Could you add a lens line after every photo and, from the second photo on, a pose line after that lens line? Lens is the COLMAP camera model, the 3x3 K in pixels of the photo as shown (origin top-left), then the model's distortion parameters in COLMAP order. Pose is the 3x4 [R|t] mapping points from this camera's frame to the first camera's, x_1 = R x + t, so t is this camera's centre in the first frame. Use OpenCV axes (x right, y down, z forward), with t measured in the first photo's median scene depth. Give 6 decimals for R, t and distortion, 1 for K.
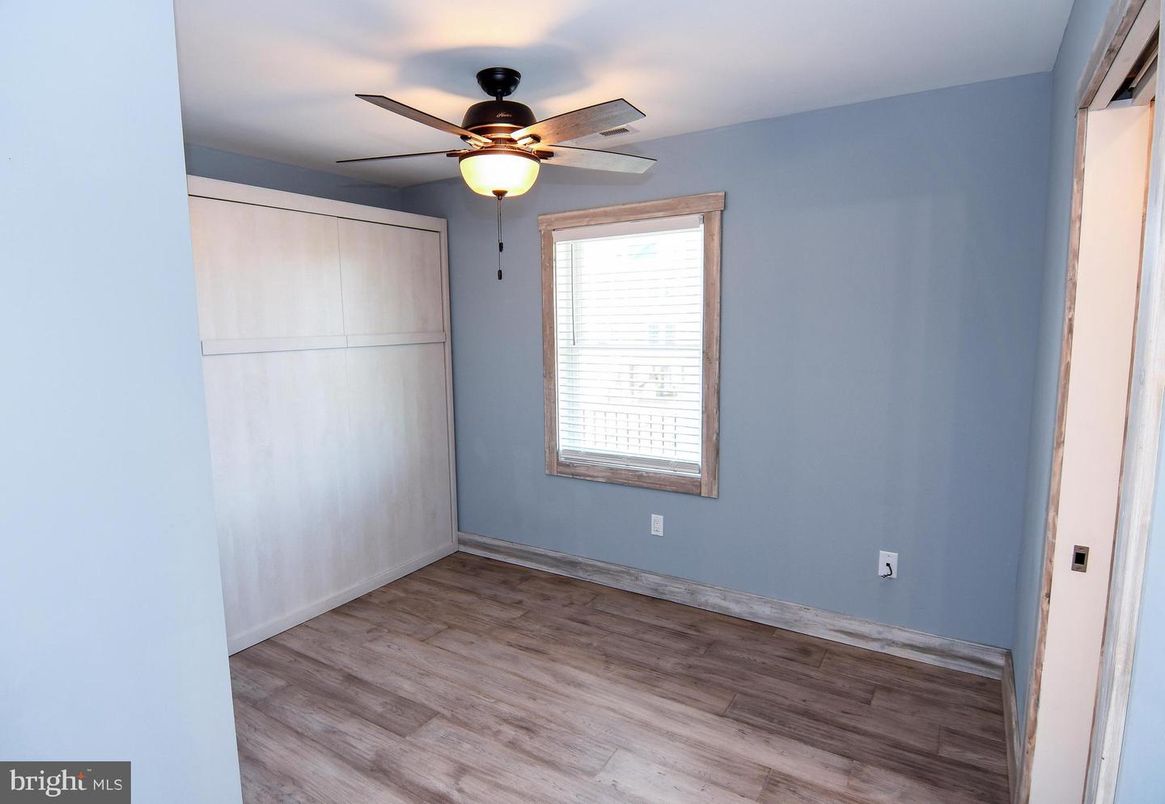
lens RADIAL K [[631.5, 0, 582.5], [0, 631.5, 402.0], [0, 0, 1]] dist [0.000550, -0.000548]
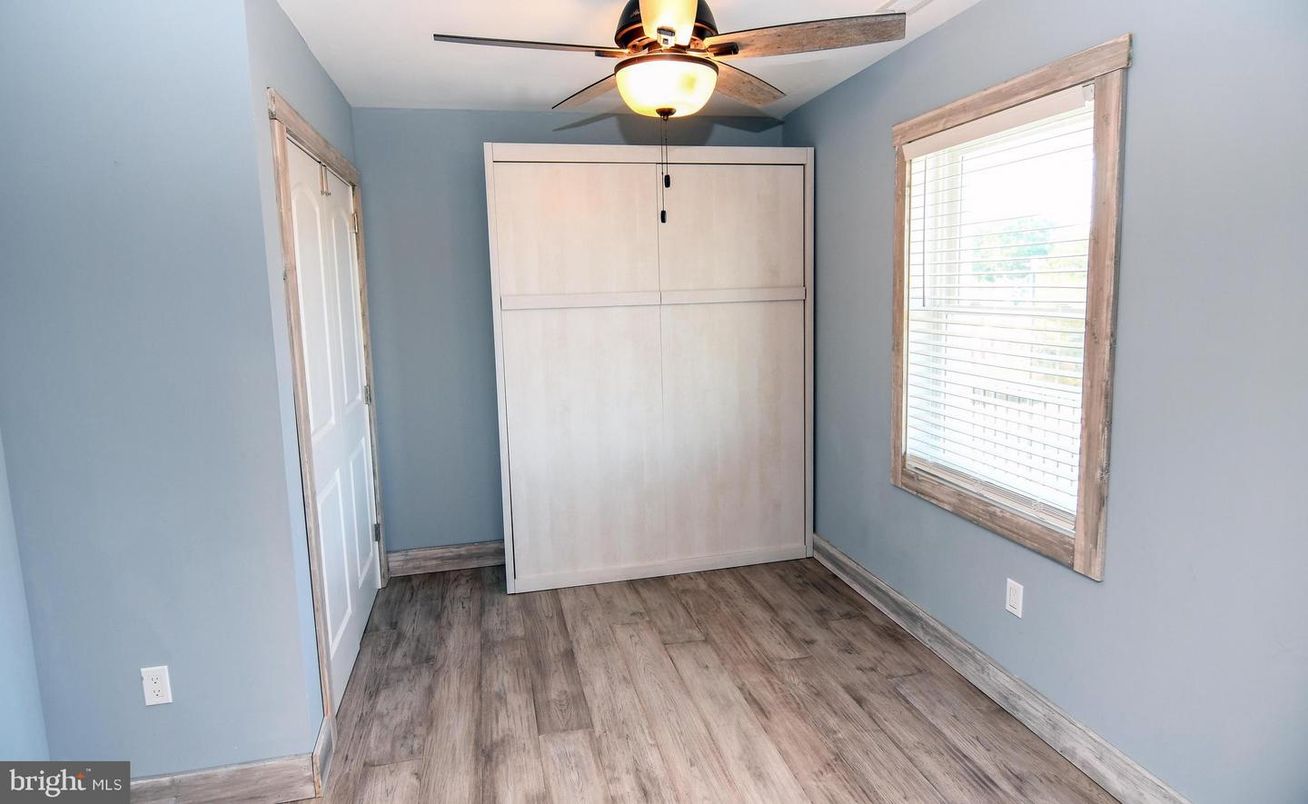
lens RADIAL K [[707.1, 0, 652.9], [0, 707.1, 369.0], [0, 0, 1]] dist [0.003097, -0.020292]
pose [[0.712542, 0.080896, -0.696950, 0.340597], [-0.074759, 0.996430, 0.039226, -0.031550], [0.697635, 0.024153, 0.716046, 0.252803]]
